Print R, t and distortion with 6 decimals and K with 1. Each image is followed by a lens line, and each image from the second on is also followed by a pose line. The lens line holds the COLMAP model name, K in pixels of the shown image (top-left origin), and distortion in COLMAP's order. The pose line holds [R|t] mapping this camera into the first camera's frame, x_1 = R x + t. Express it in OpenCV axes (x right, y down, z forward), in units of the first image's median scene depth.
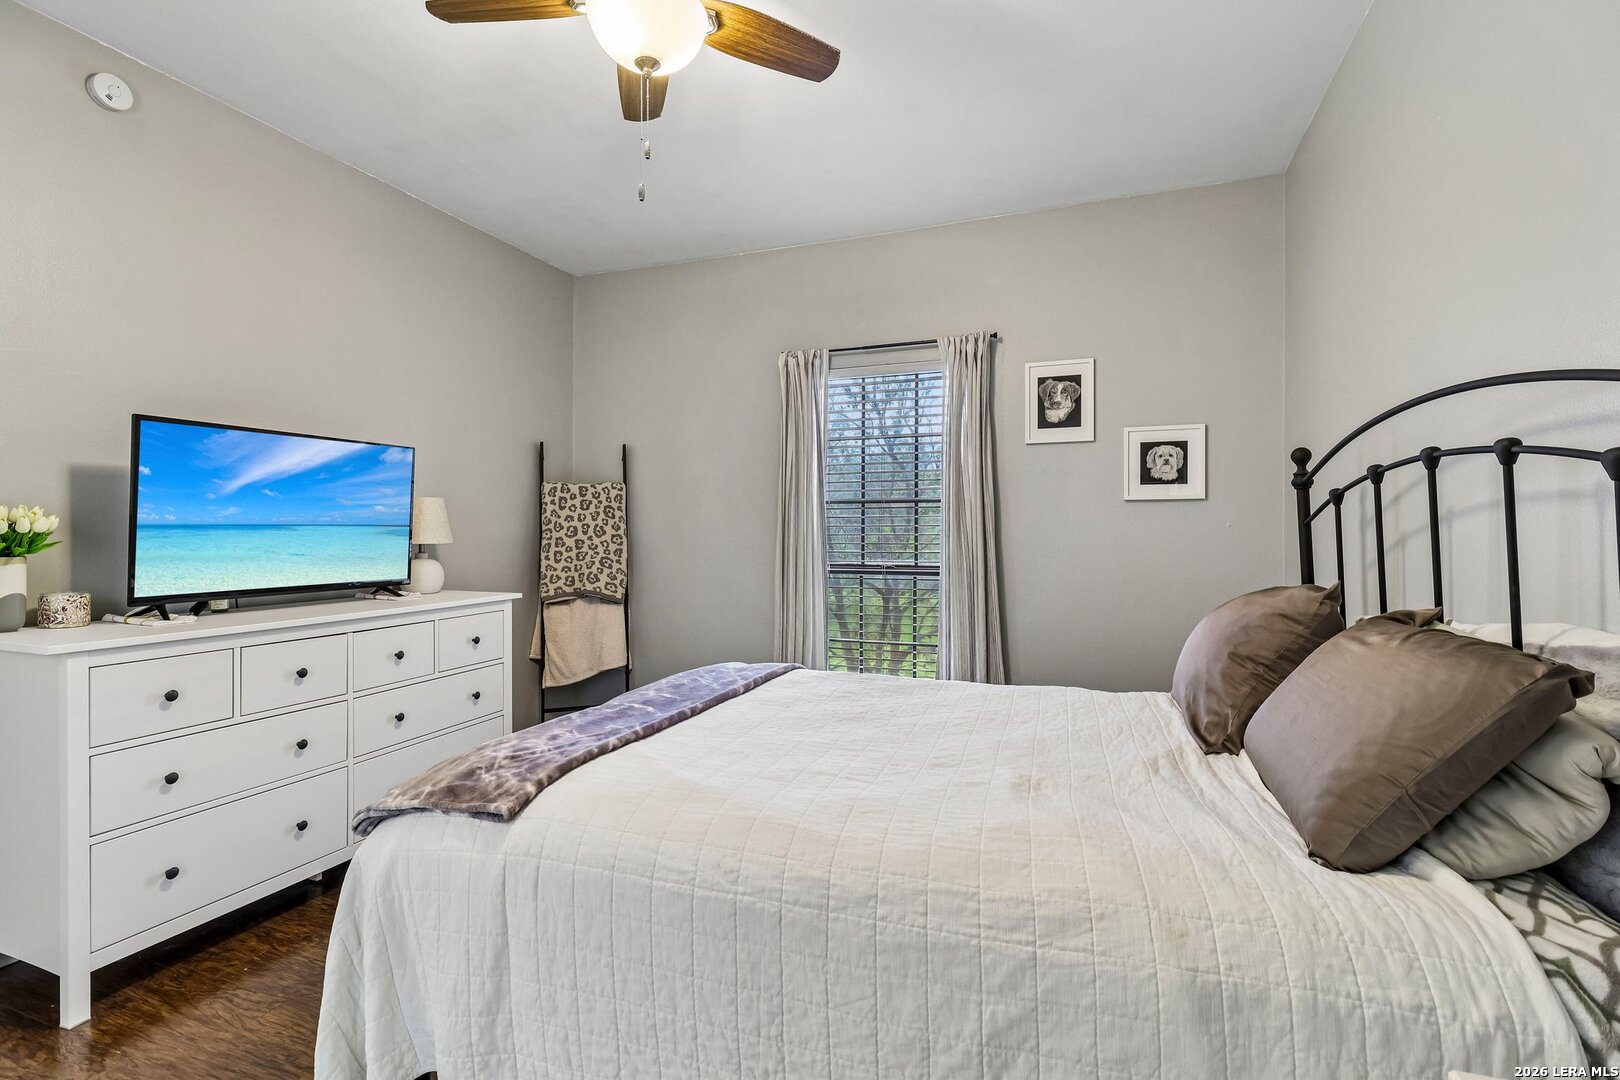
lens RADIAL K [[750.4, 0, 808.9], [0, 750.4, 534.7], [0, 0, 1]] dist [0.001111, -0.000709]
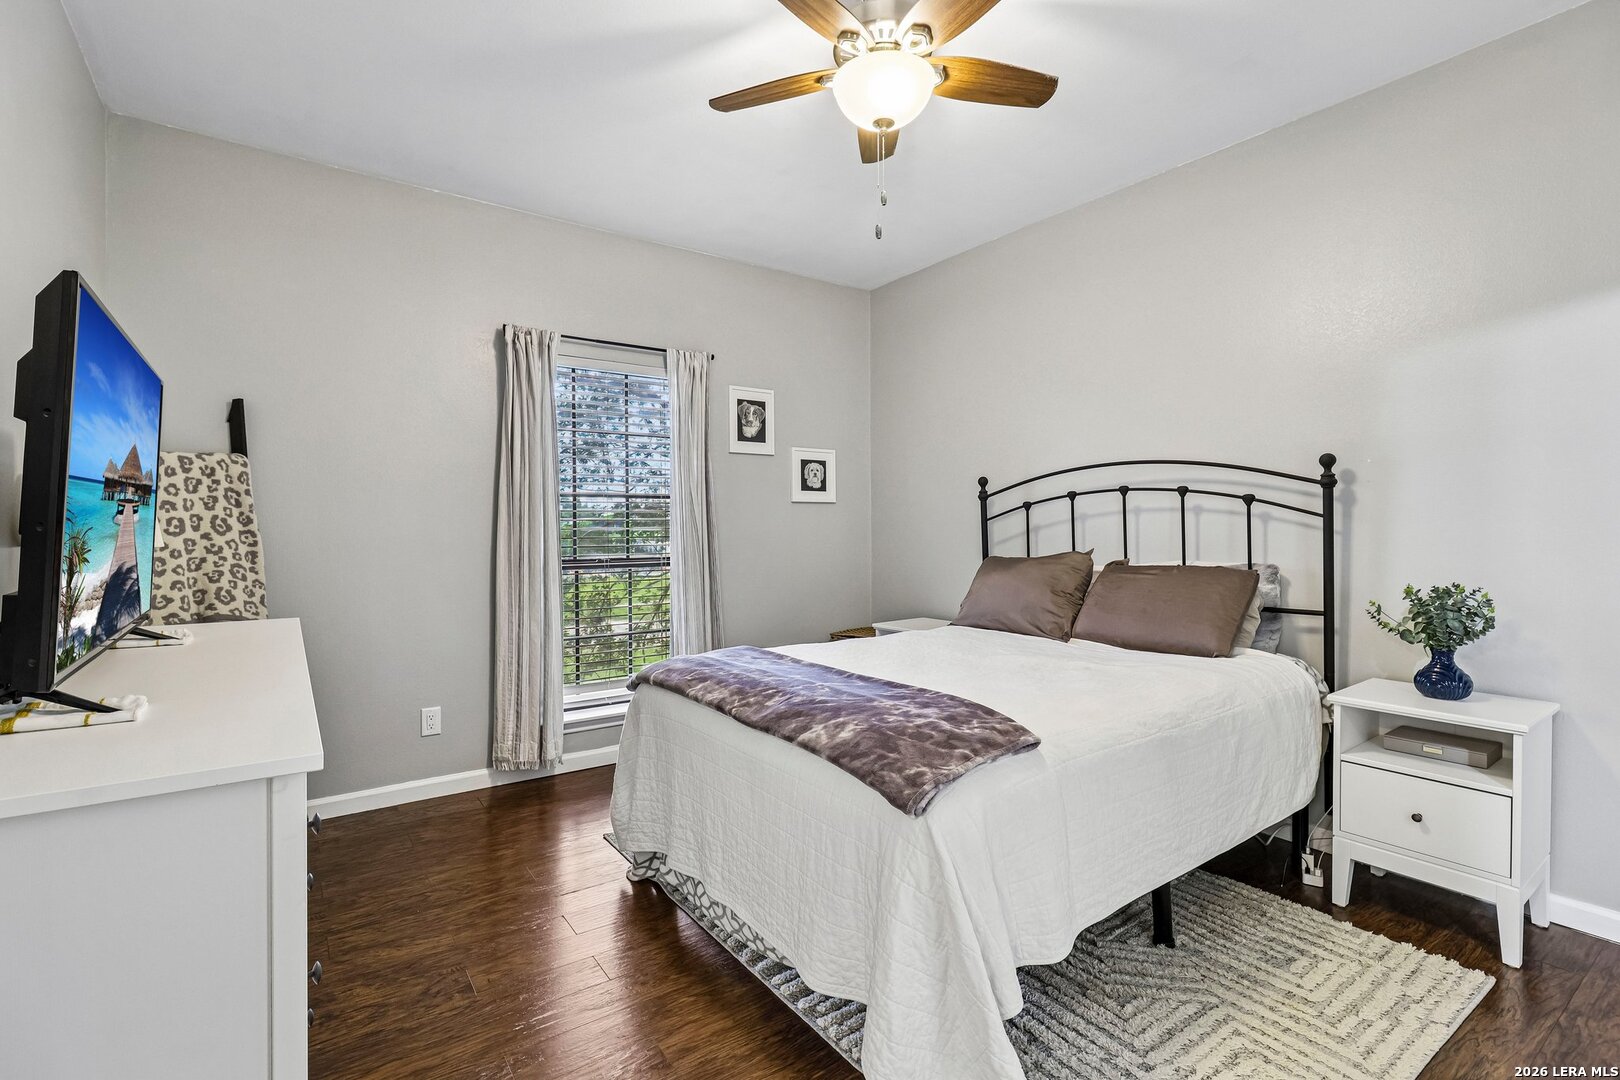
lens RADIAL K [[750.4, 0, 808.9], [0, 750.4, 534.7], [0, 0, 1]] dist [0.001111, -0.000709]
pose [[0.554053, -0.010868, 0.832410, -0.587748], [0.005629, 0.999941, 0.009309, -0.000003], [-0.832462, -0.000472, 0.554082, 0.210517]]
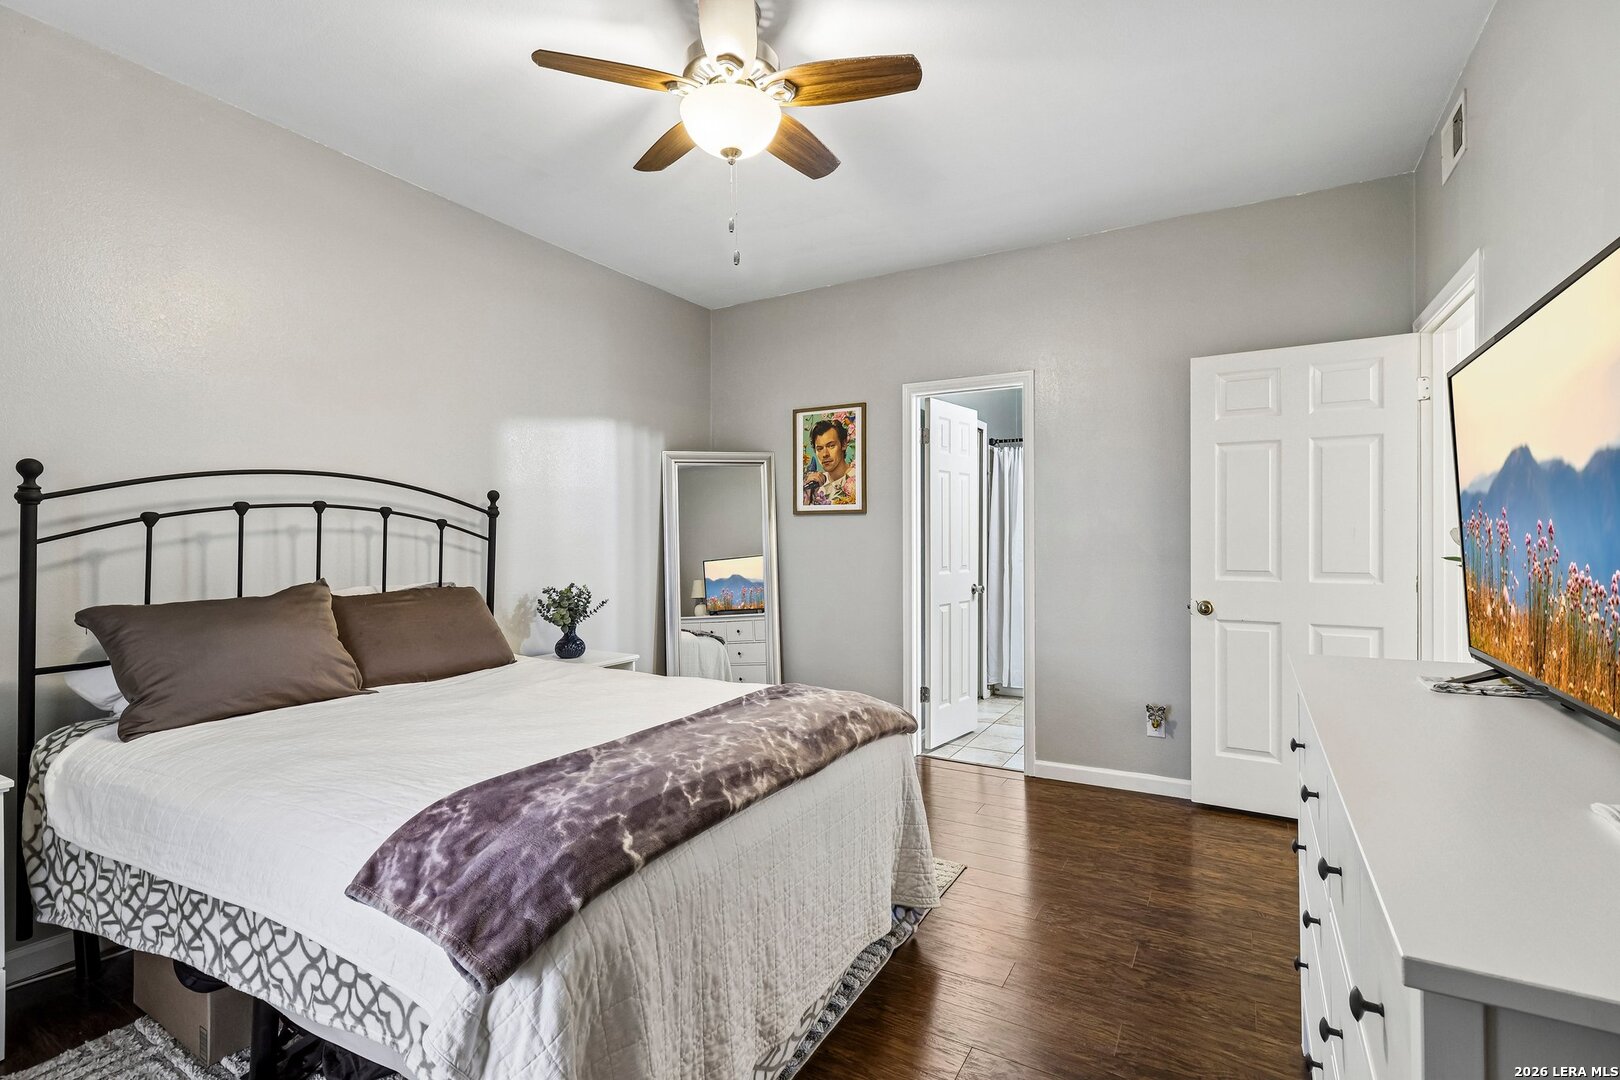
lens RADIAL K [[749.3, 0, 810.0], [0, 749.3, 531.9], [0, 0, 1]] dist [0.002323, 0.000018]
pose [[-0.984770, 0.001685, 0.173852, -0.259990], [0.000633, 0.999981, -0.006108, -0.011614], [-0.173859, -0.005905, -0.984753, 0.998291]]
